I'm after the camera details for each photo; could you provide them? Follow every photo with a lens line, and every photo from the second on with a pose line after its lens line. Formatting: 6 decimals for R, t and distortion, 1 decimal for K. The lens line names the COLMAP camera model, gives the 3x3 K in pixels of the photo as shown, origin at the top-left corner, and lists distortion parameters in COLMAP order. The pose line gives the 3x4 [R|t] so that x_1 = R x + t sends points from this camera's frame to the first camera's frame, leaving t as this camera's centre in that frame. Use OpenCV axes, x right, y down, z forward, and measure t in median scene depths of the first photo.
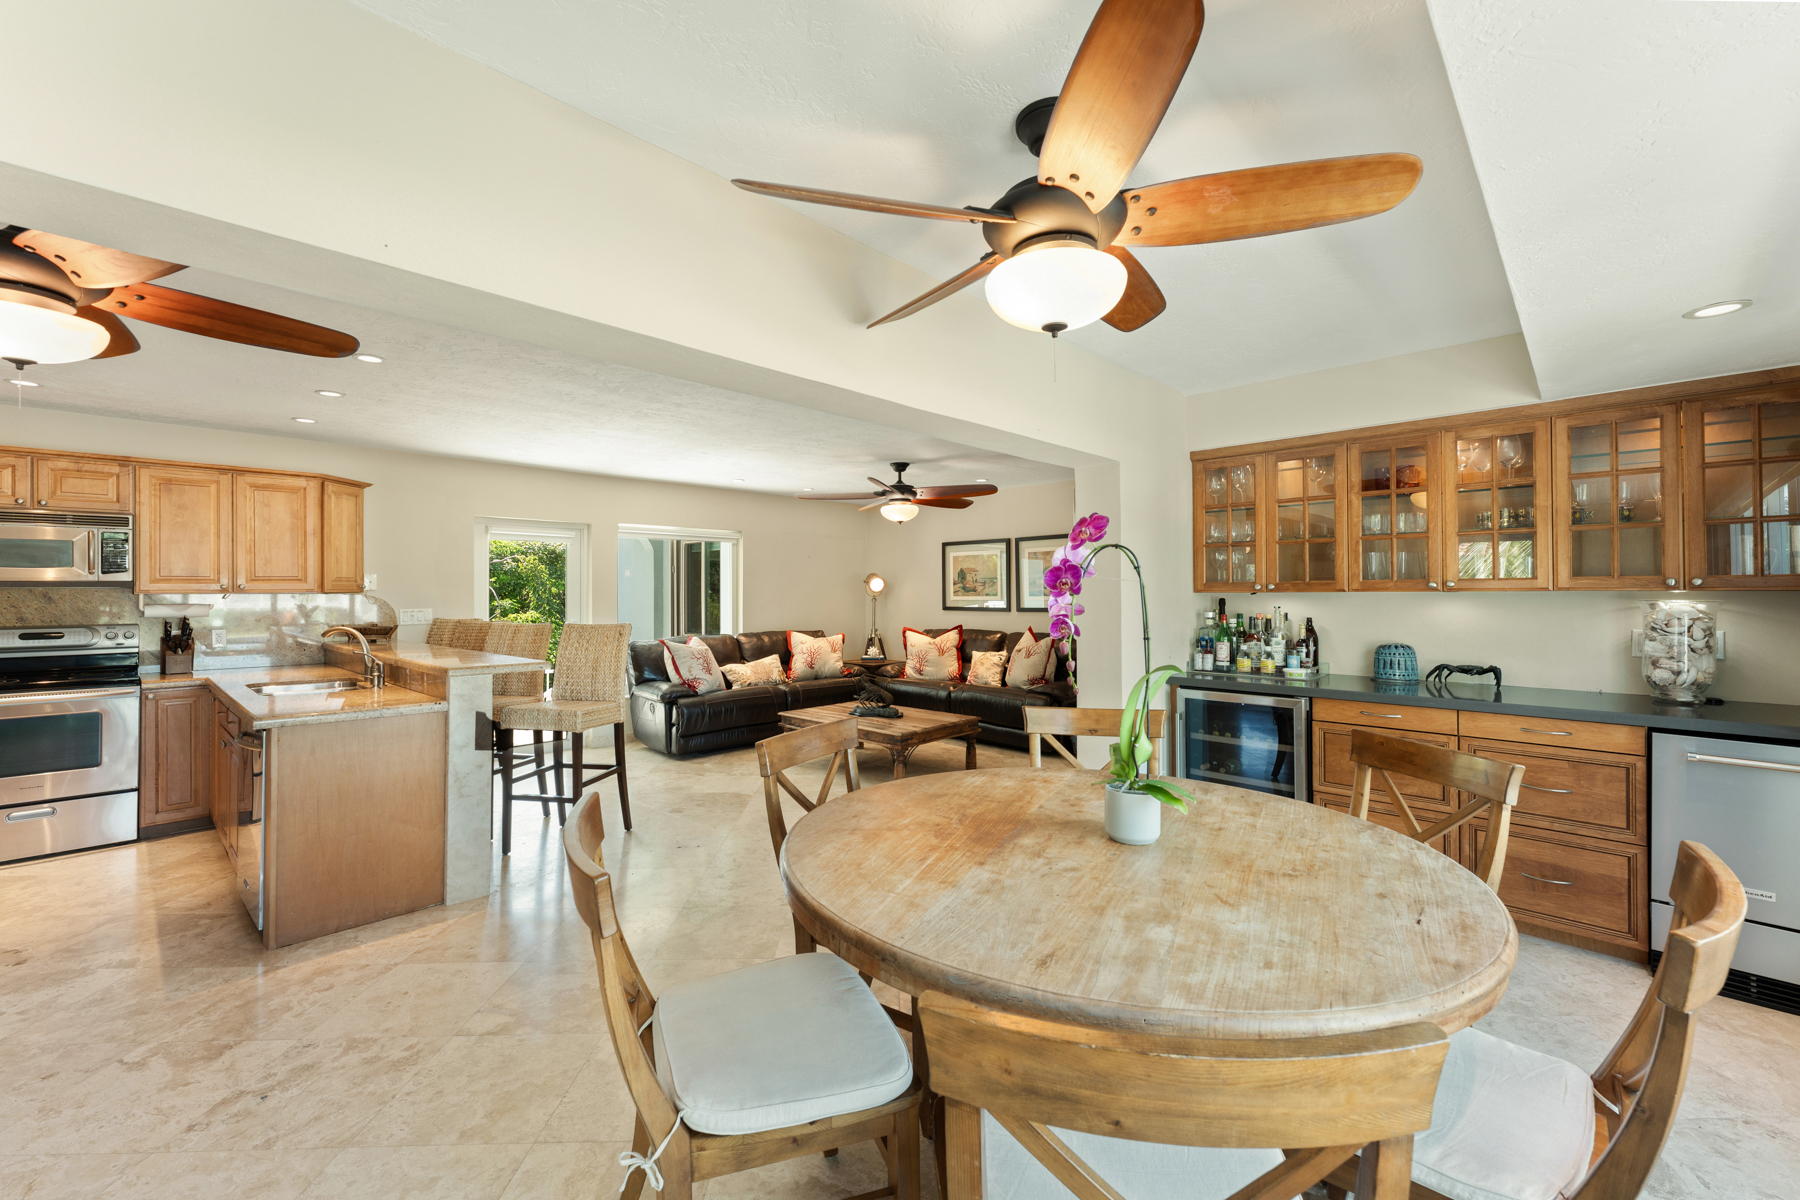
lens RADIAL K [[729.0, 0, 889.3], [0, 729.0, 582.0], [0, 0, 1]] dist [0.003543, -0.001529]
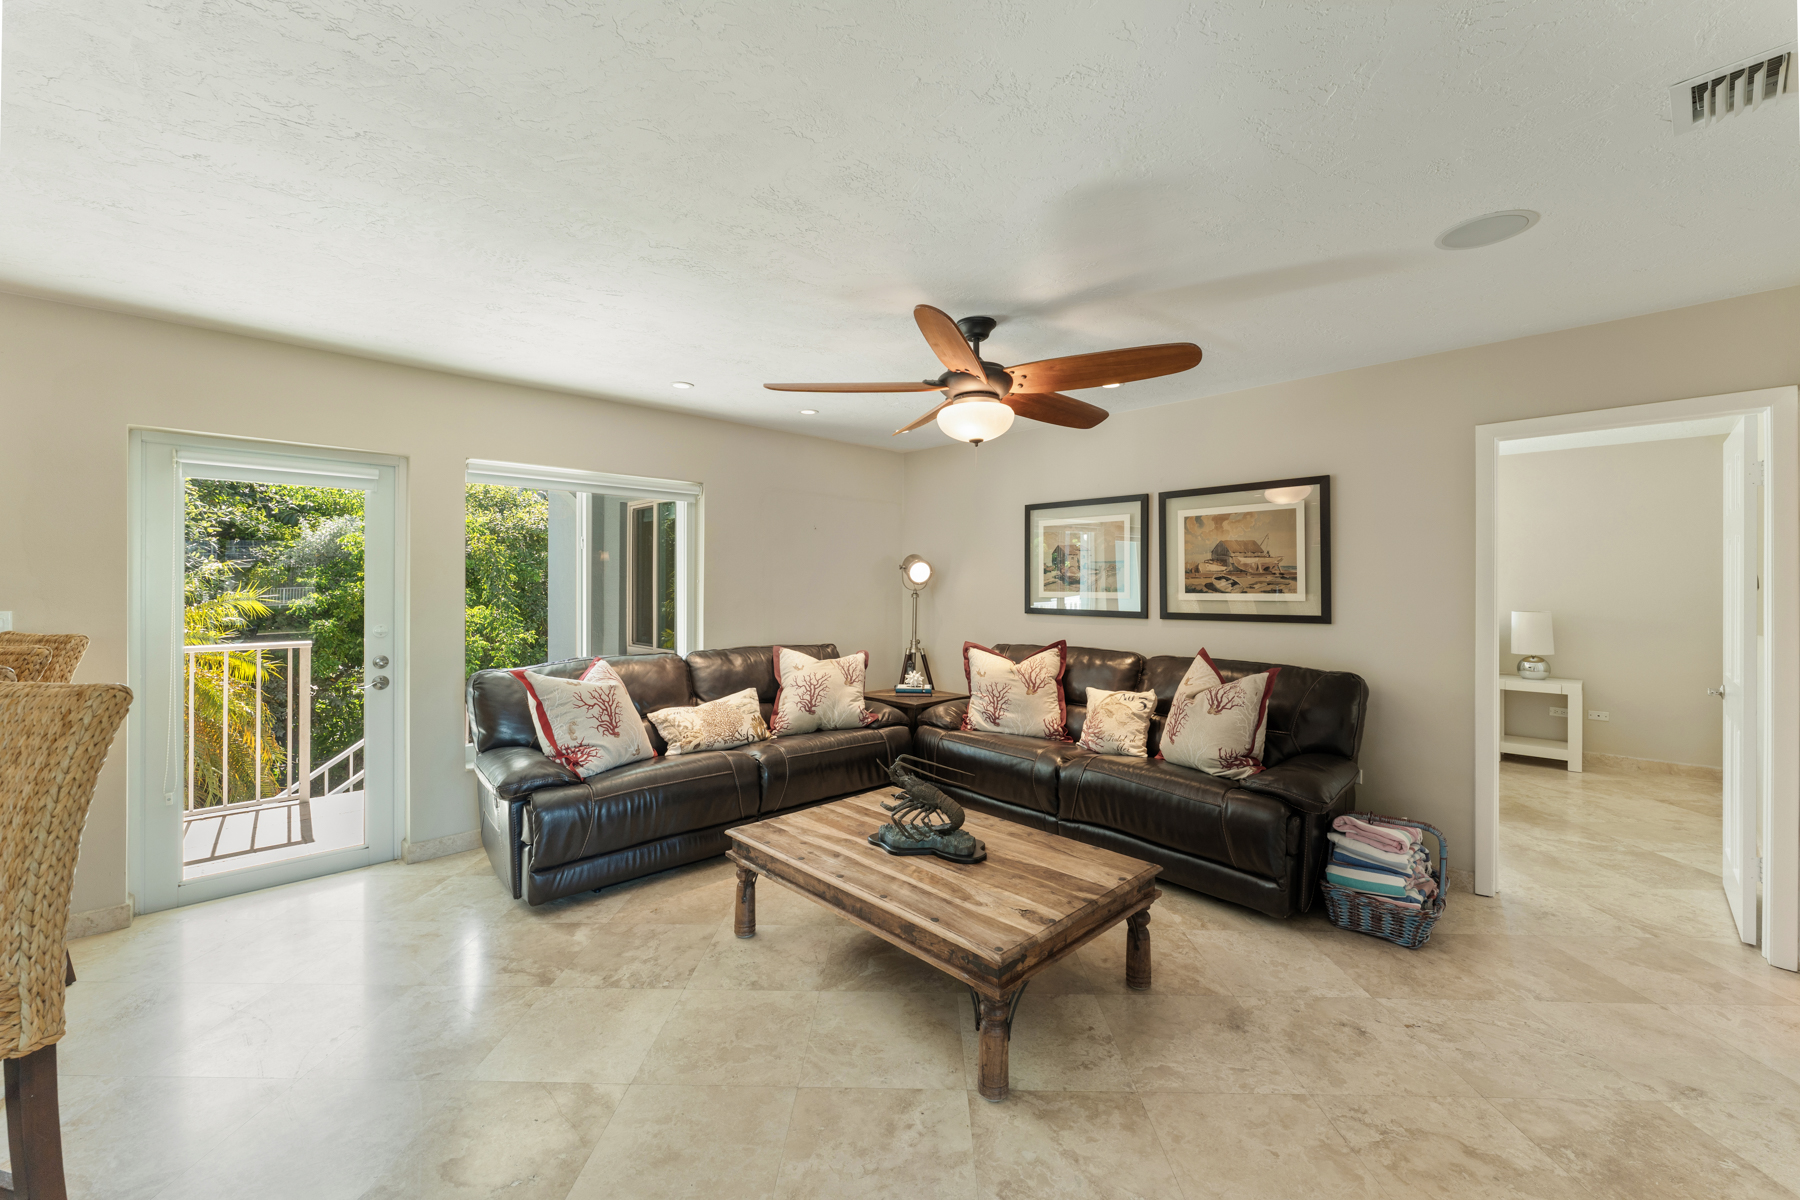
lens RADIAL K [[729.0, 0, 903.3], [0, 729.0, 584.0], [0, 0, 1]] dist [0.003543, -0.001529]
pose [[0.999651, 0.007489, -0.025328, -0.019650], [-0.007112, 0.999864, 0.014907, 0.005645], [0.025436, -0.014721, 0.999568, 0.460237]]
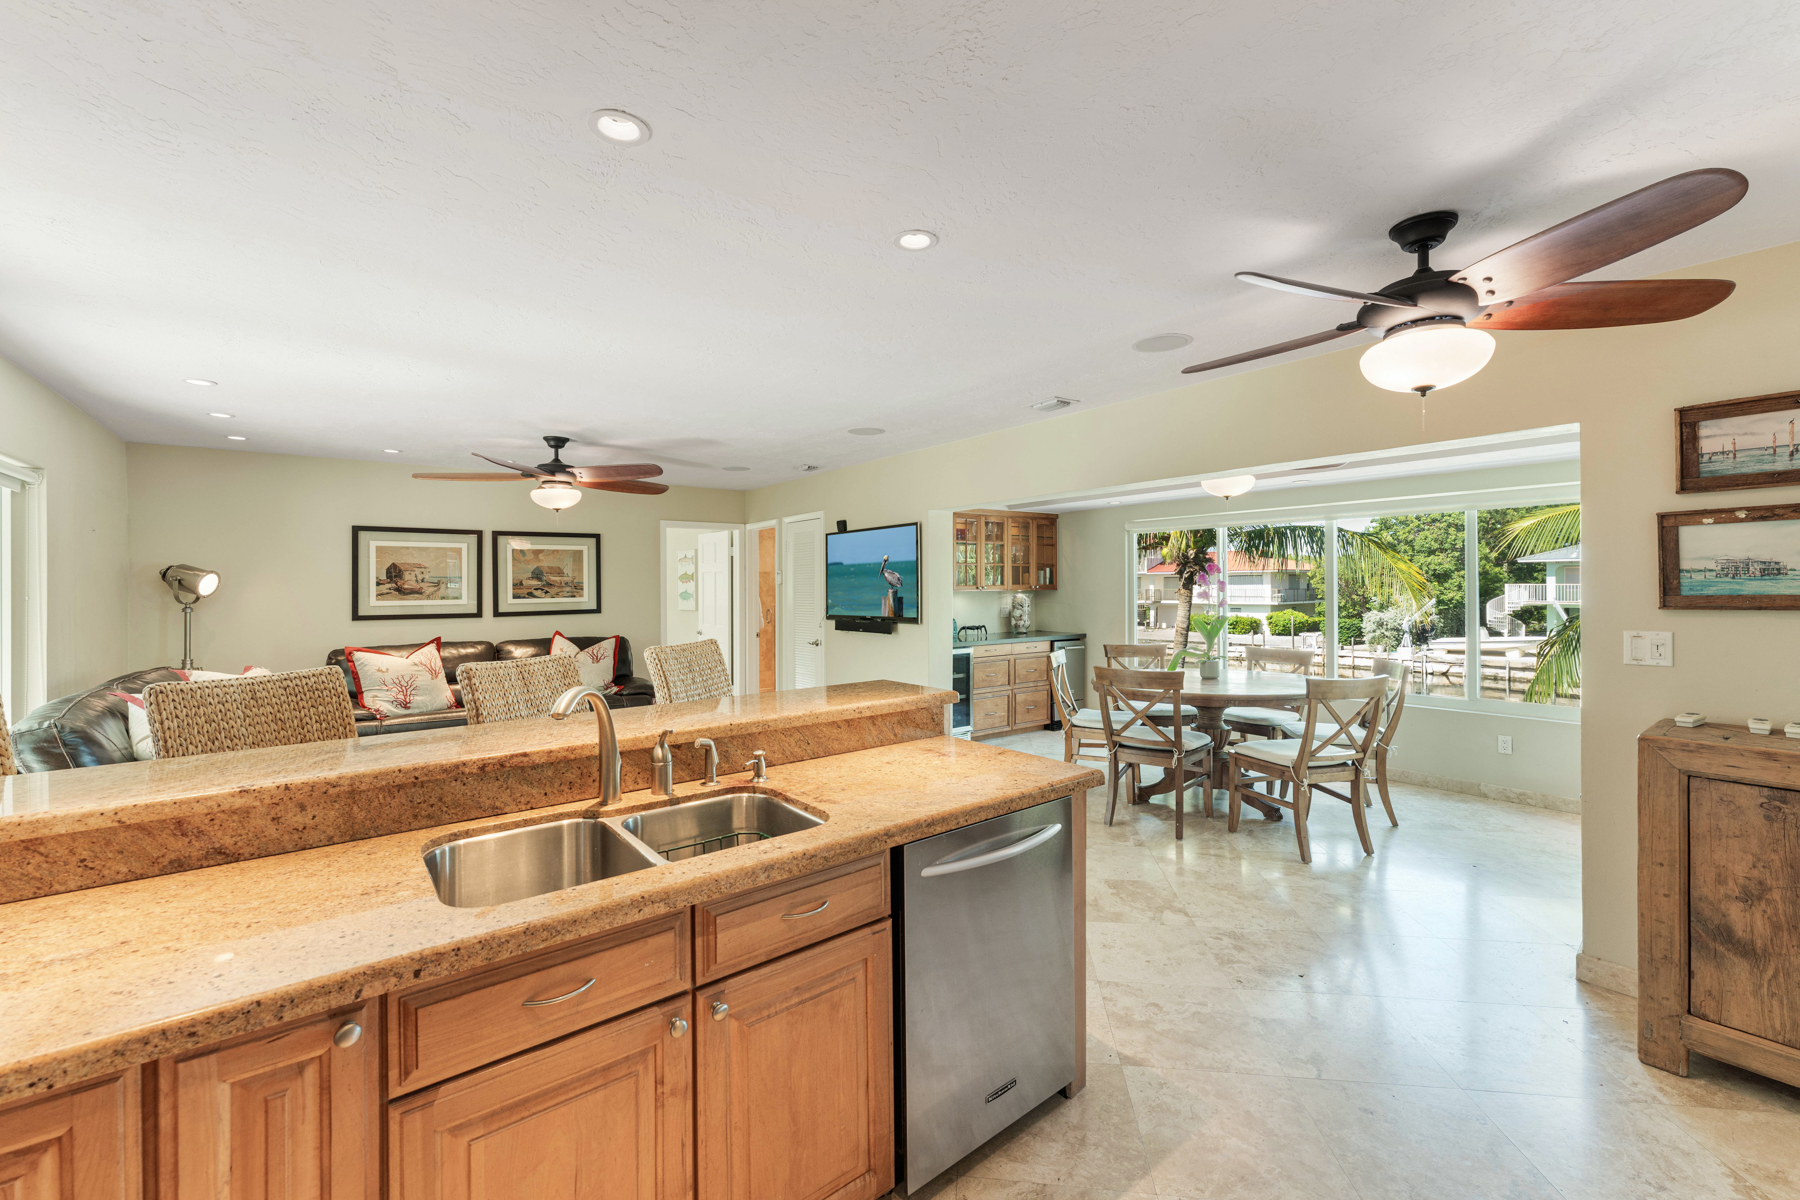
lens RADIAL K [[736.9, 0, 895.7], [0, 736.9, 581.9], [0, 0, 1]] dist [0.002775, 0.000922]
pose [[0.138180, 0.007452, 0.990379, -0.687869], [-0.008631, 0.999943, -0.006319, 0.000613], [-0.990370, -0.007675, 0.138236, 0.464275]]
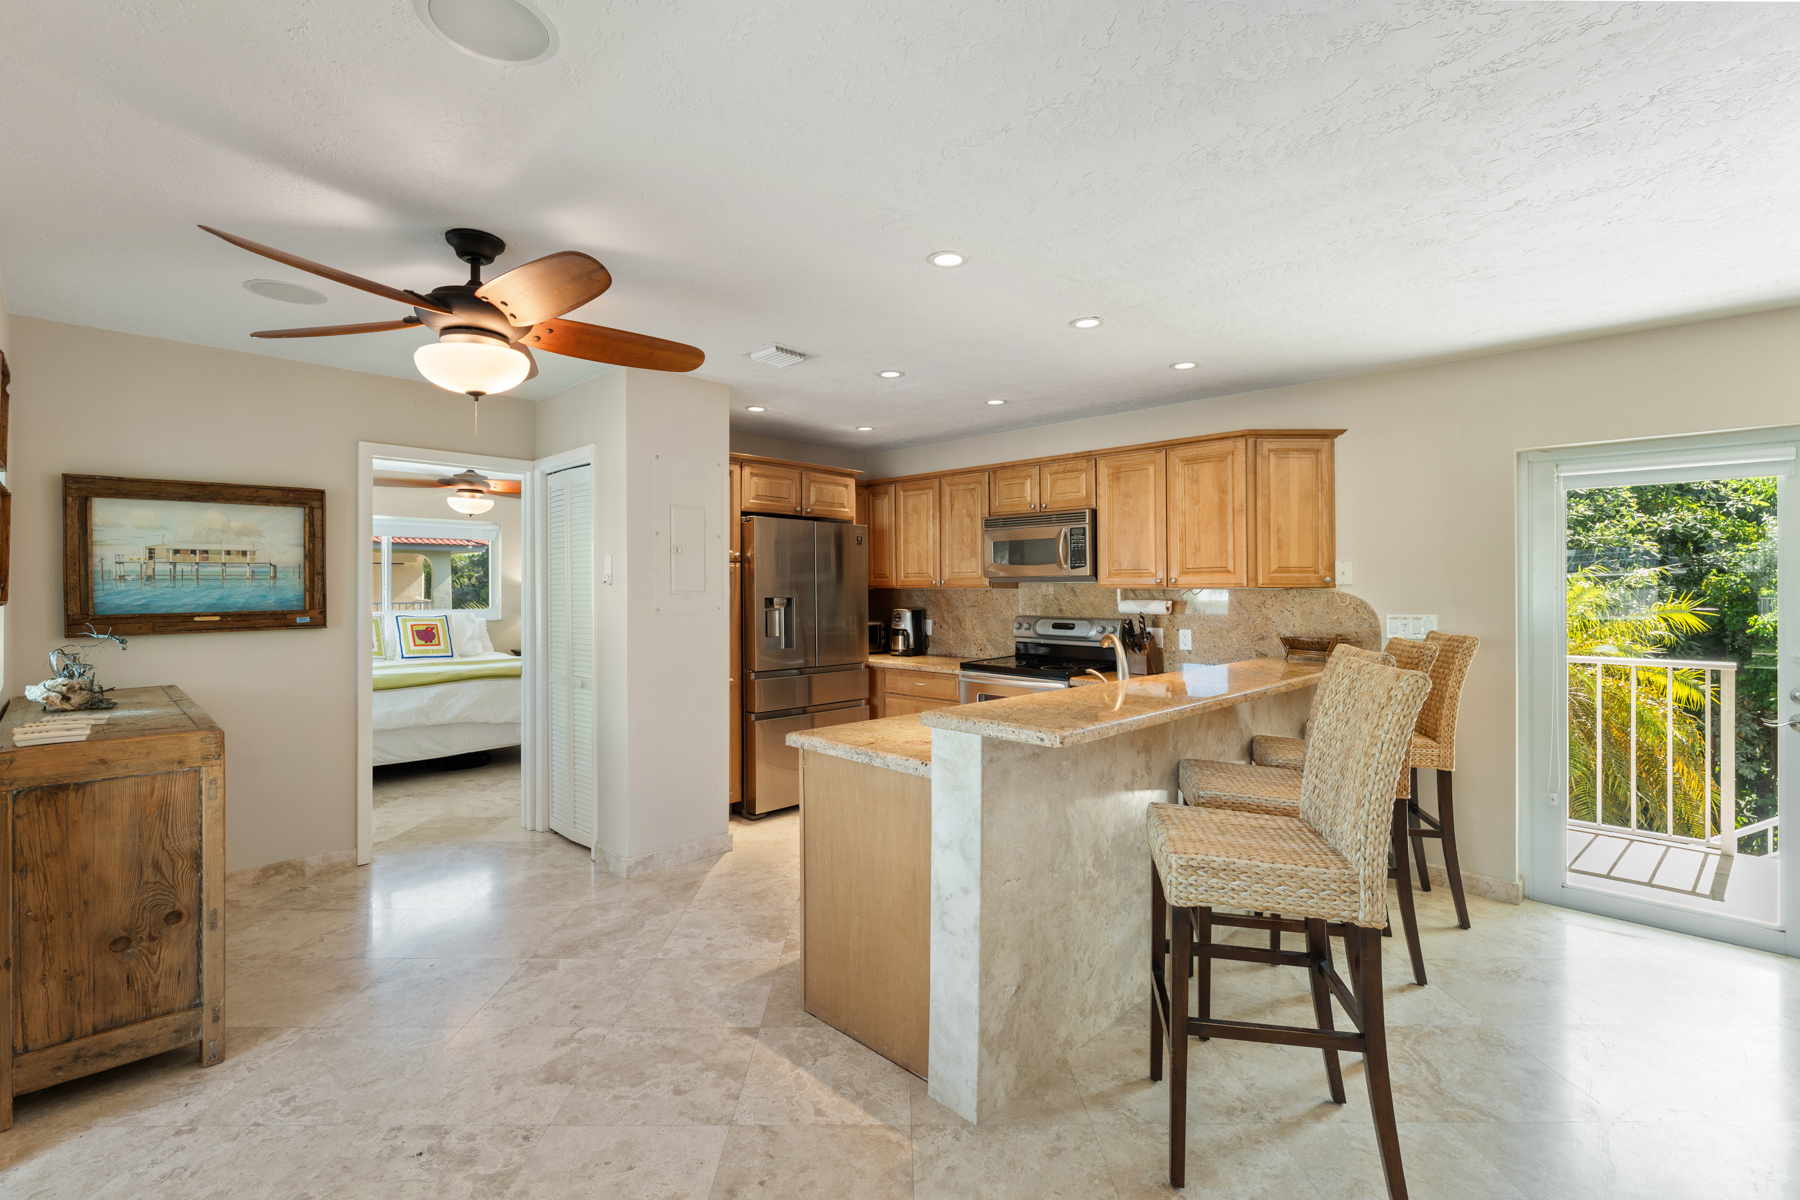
lens RADIAL K [[803.7, 0, 891.1], [0, 803.7, 587.3], [0, 0, 1]] dist [-0.008275, 0.002753]
pose [[0.003245, 0.002450, -0.999992, 0.034420], [0.009641, 0.999950, 0.002481, 0.005928], [0.999948, -0.009649, 0.003221, 0.470360]]
